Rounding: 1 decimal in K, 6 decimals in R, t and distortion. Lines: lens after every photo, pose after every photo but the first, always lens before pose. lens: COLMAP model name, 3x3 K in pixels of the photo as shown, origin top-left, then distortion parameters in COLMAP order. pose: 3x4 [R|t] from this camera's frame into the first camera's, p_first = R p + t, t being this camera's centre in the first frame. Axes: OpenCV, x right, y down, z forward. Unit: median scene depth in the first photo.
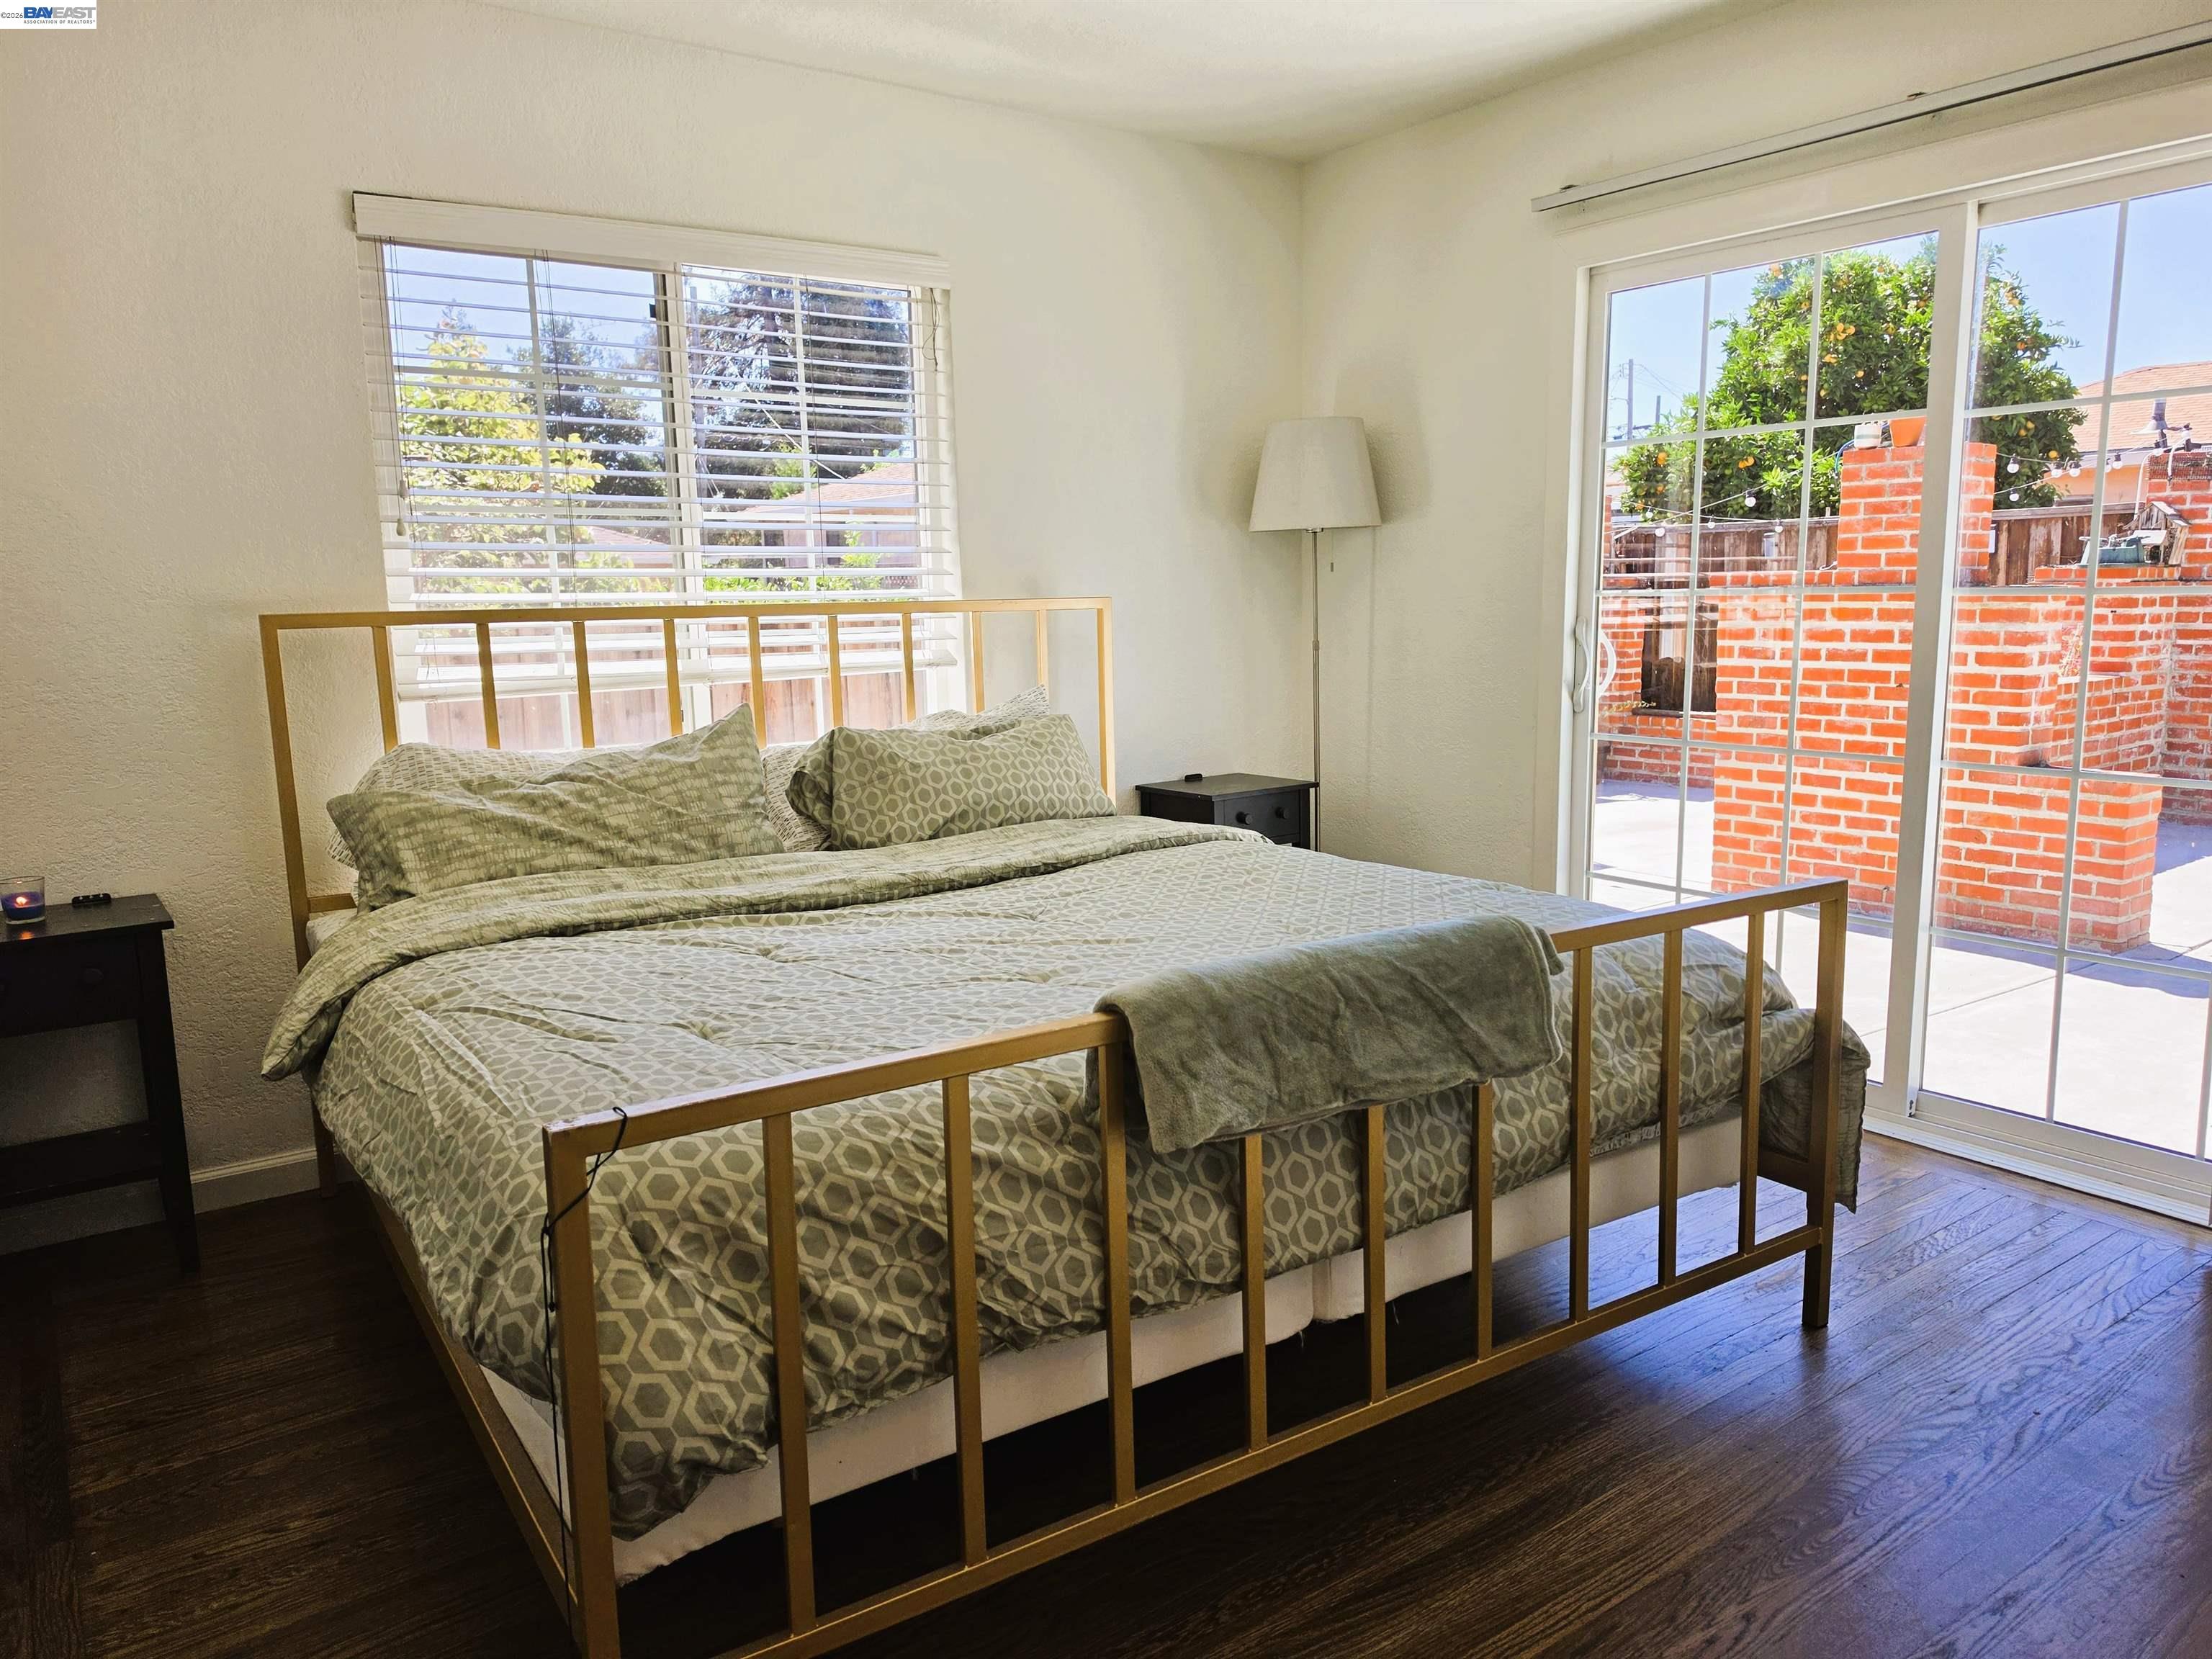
lens RADIAL K [[1518.3, 0, 1111.1], [0, 1518.3, 834.8], [0, 0, 1]] dist [0.028882, -0.006666]
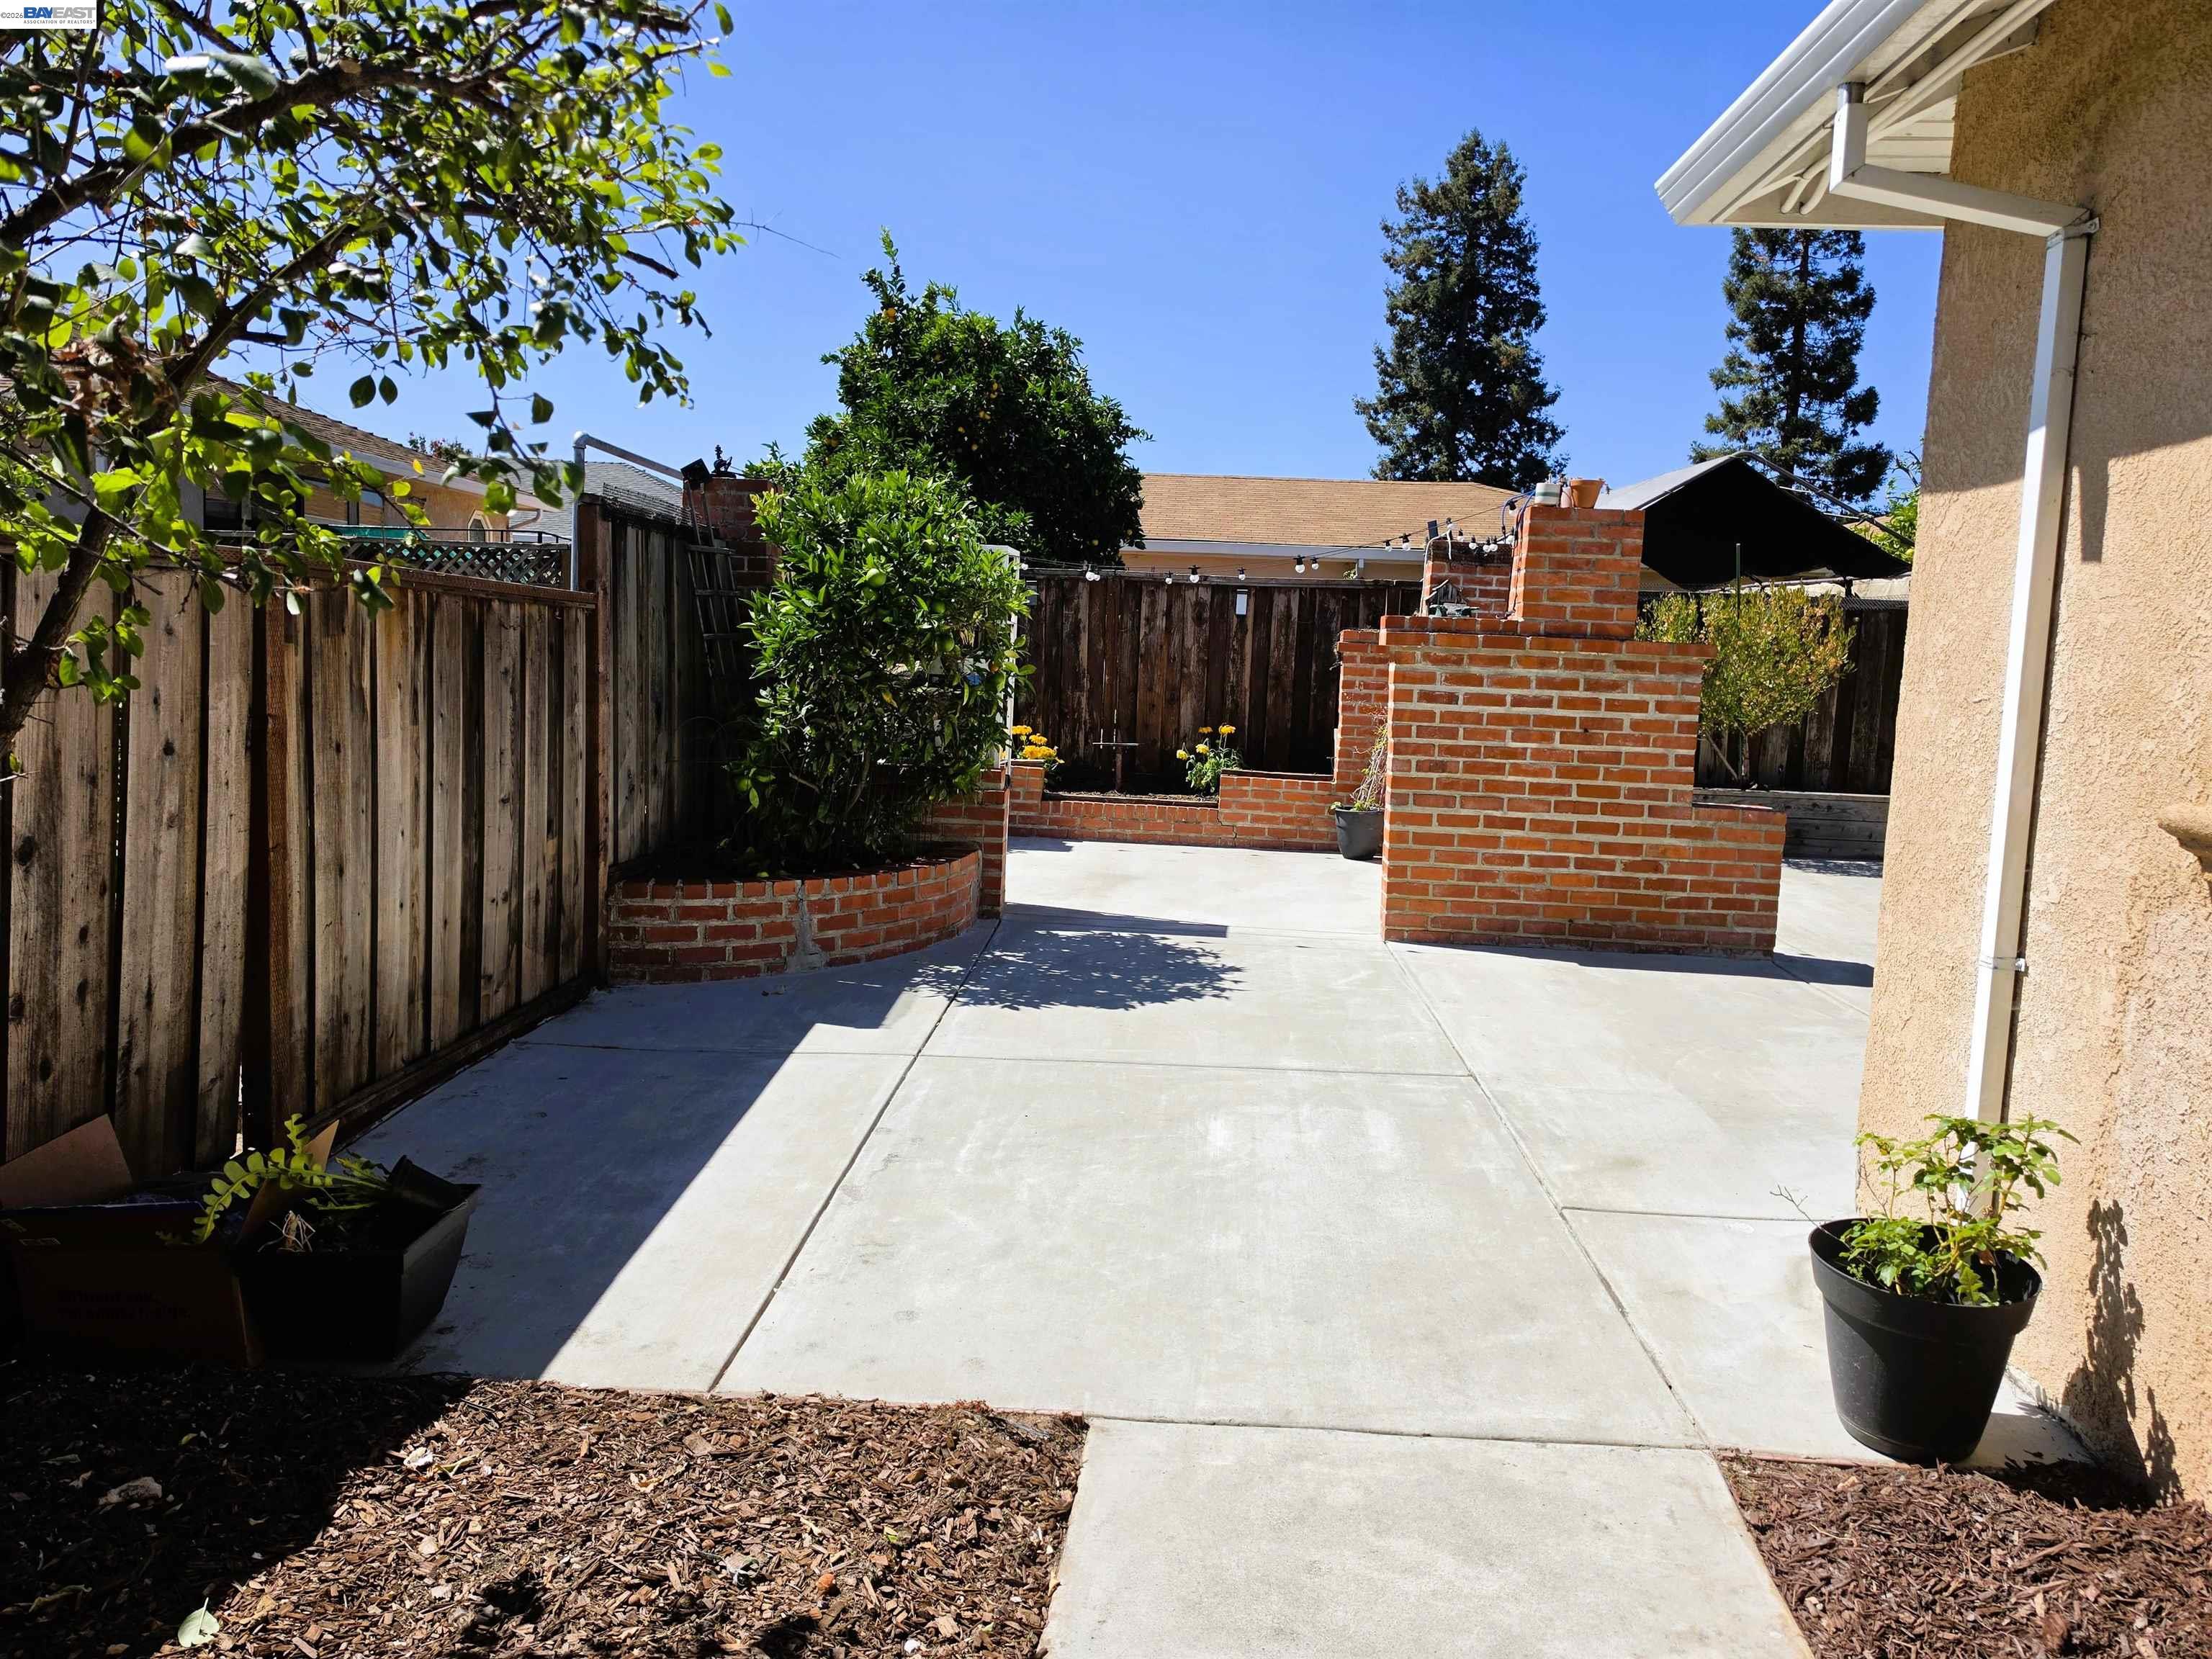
lens RADIAL K [[1518.3, 0, 1097.2], [0, 1518.3, 813.0], [0, 0, 1]] dist [0.028882, -0.006666]
pose [[0.639882, -0.034766, 0.767686, -0.507858], [0.069264, 0.997519, -0.012558, -0.049318], [-0.765345, 0.061208, 0.640703, 0.569639]]
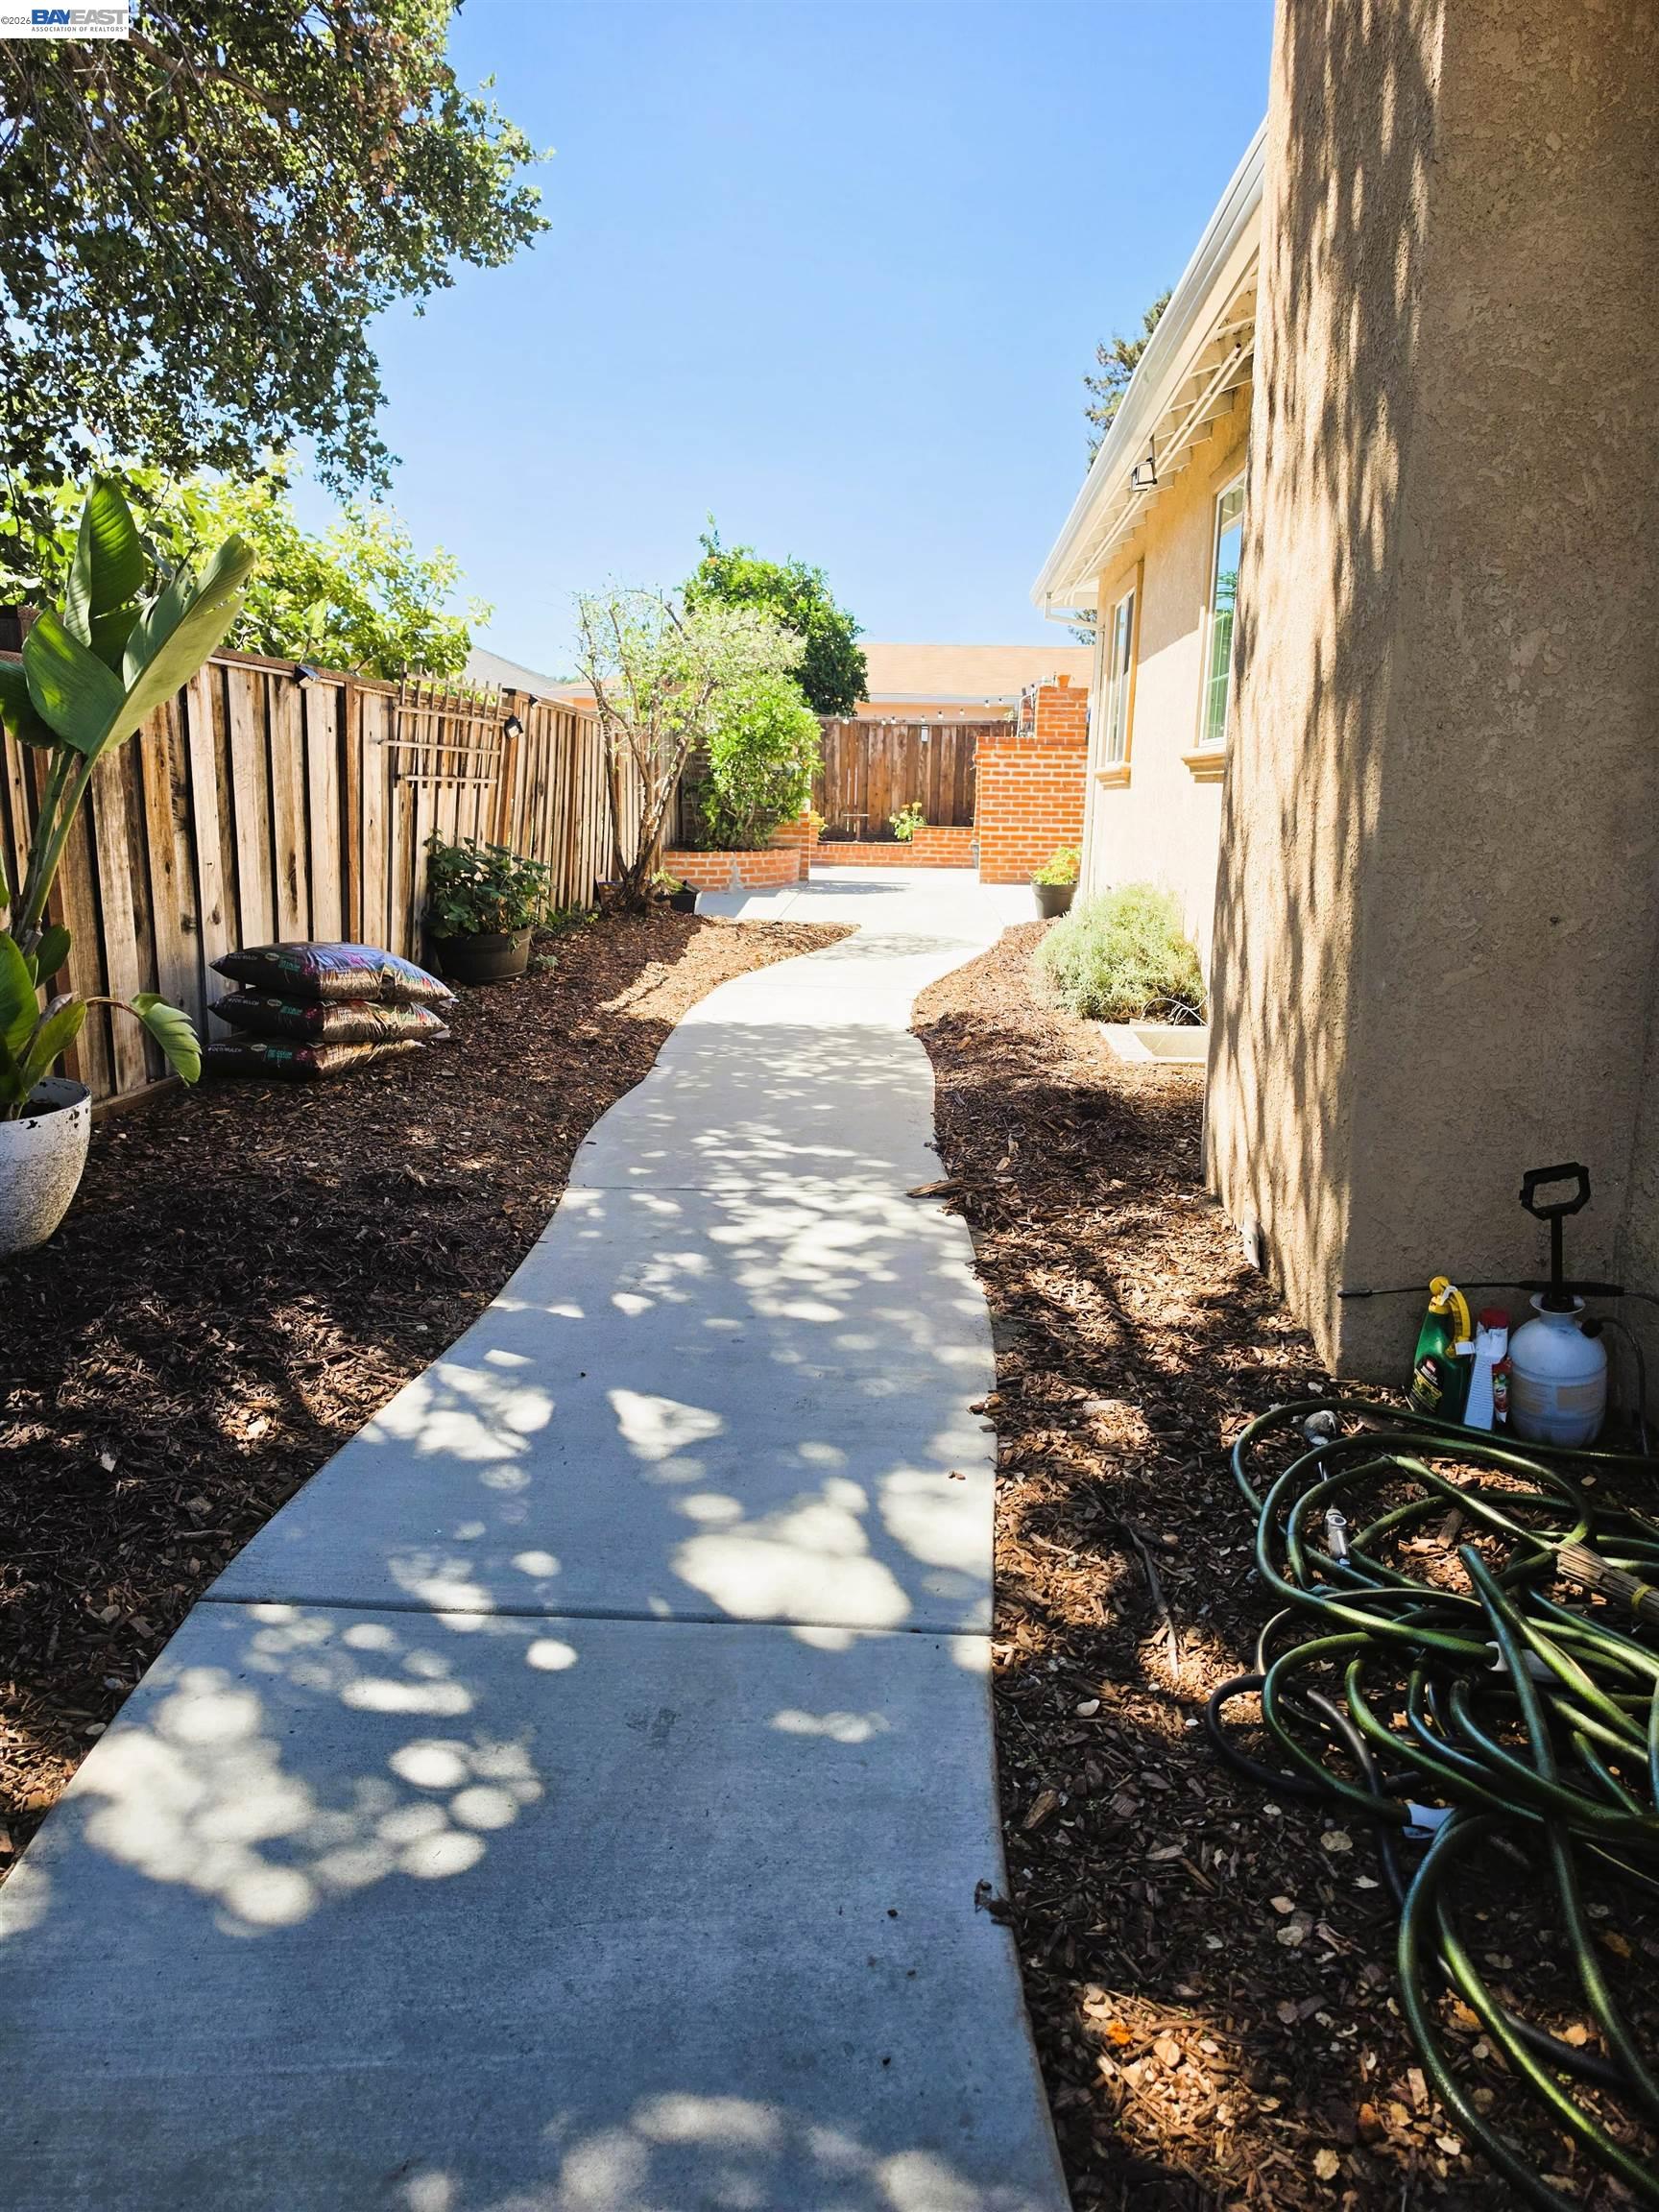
lens RADIAL K [[1518.3, 0, 825.9], [0, 1518.3, 1109.2], [0, 0, 1]] dist [0.028882, -0.006666]
pose [[0.638799, -0.123821, 0.759345, -1.598779], [0.090907, 0.992198, 0.085316, 0.167535], [-0.763984, 0.014530, 0.645071, -0.262442]]
